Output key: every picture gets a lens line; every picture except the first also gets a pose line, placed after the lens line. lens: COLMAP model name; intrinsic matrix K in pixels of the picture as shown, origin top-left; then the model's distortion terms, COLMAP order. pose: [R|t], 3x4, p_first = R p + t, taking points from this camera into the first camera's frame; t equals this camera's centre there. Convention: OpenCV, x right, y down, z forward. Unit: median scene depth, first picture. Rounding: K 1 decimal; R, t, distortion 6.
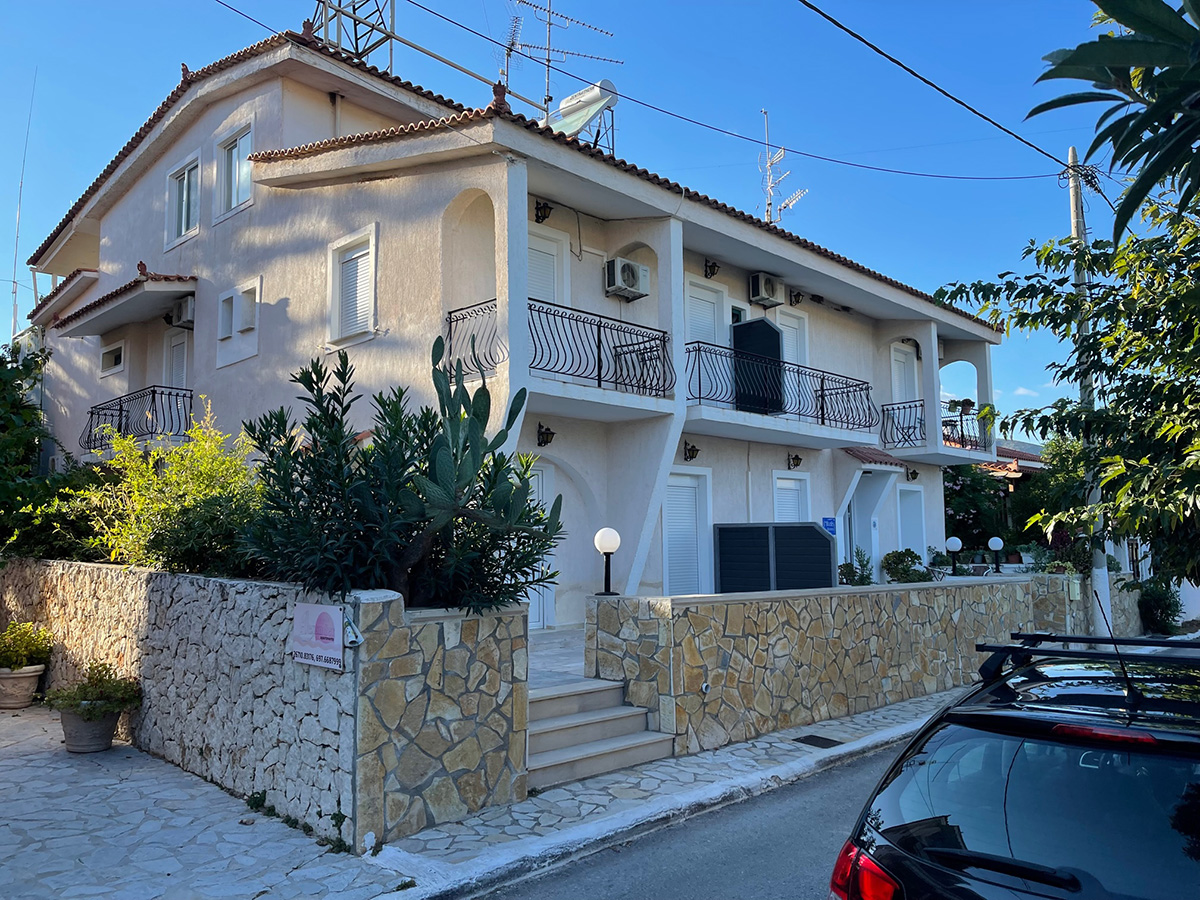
lens RADIAL K [[898.7, 0, 618.9], [0, 898.7, 451.3], [0, 0, 1]] dist [0.043682, -0.040701]
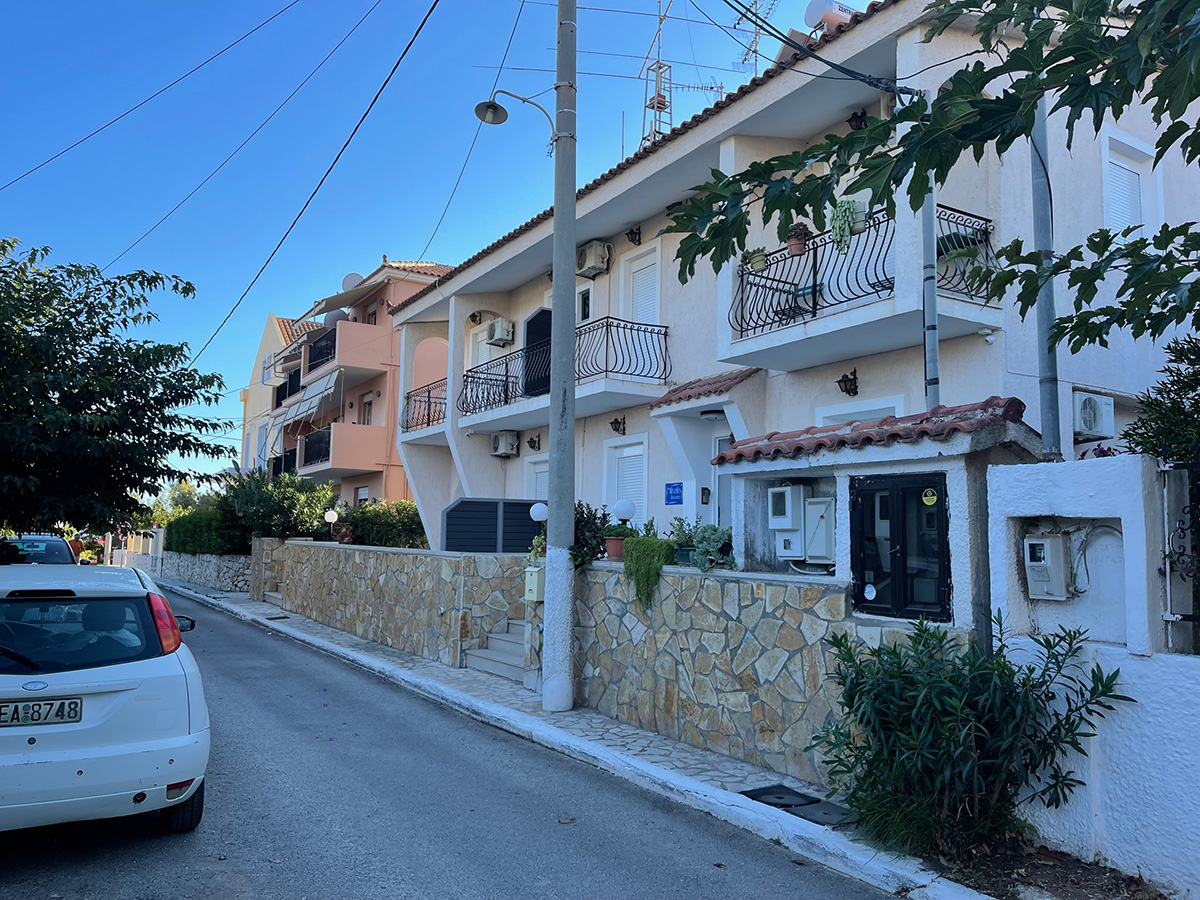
lens RADIAL K [[903.0, 0, 600.0], [0, 903.0, 450.0], [0, 0, 1]] dist [0.054514, -0.074794]
pose [[-0.258982, -0.092134, -0.961478, 1.695845], [0.087810, 0.989072, -0.118430, 0.223881], [0.961882, -0.115098, -0.248062, 1.909491]]
